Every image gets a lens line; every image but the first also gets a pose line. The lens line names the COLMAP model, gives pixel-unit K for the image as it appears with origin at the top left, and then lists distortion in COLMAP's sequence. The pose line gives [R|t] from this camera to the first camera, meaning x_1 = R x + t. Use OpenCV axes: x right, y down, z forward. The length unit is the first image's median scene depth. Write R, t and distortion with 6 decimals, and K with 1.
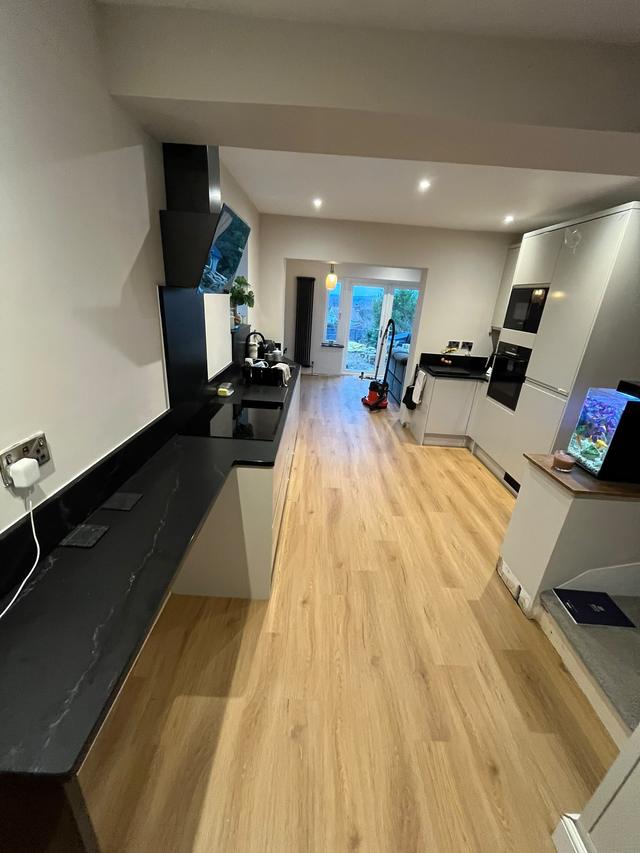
lens RADIAL K [[341.6, 0, 319.9], [0, 341.6, 425.7], [0, 0, 1]] dist [-0.001118, 0.000579]
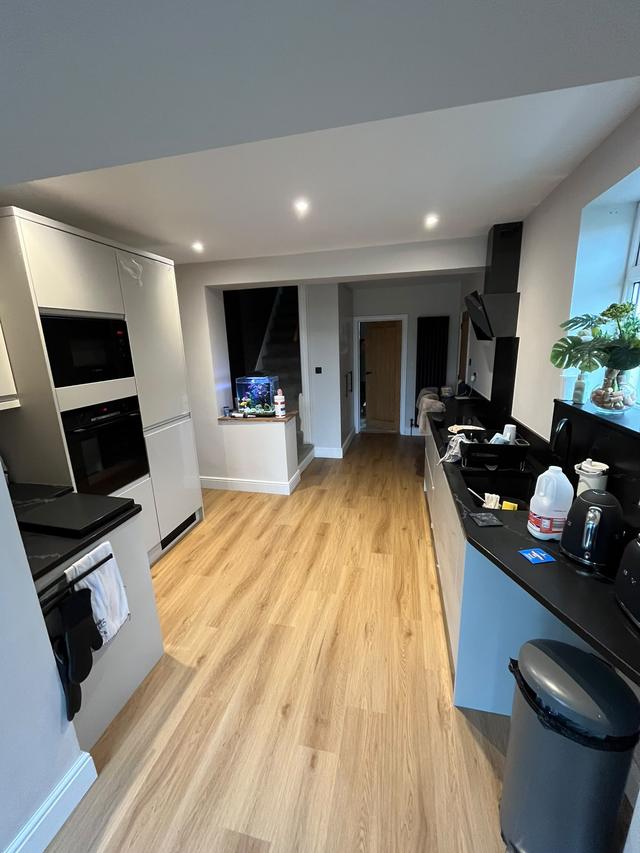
lens RADIAL K [[341.6, 0, 320.4], [0, 341.6, 423.1], [0, 0, 1]] dist [-0.001118, 0.000579]
pose [[-0.974573, -0.088225, 0.205971, 0.036849], [0.046023, 0.820808, 0.569347, -0.577261], [-0.219294, 0.564350, -0.795876, 1.507393]]
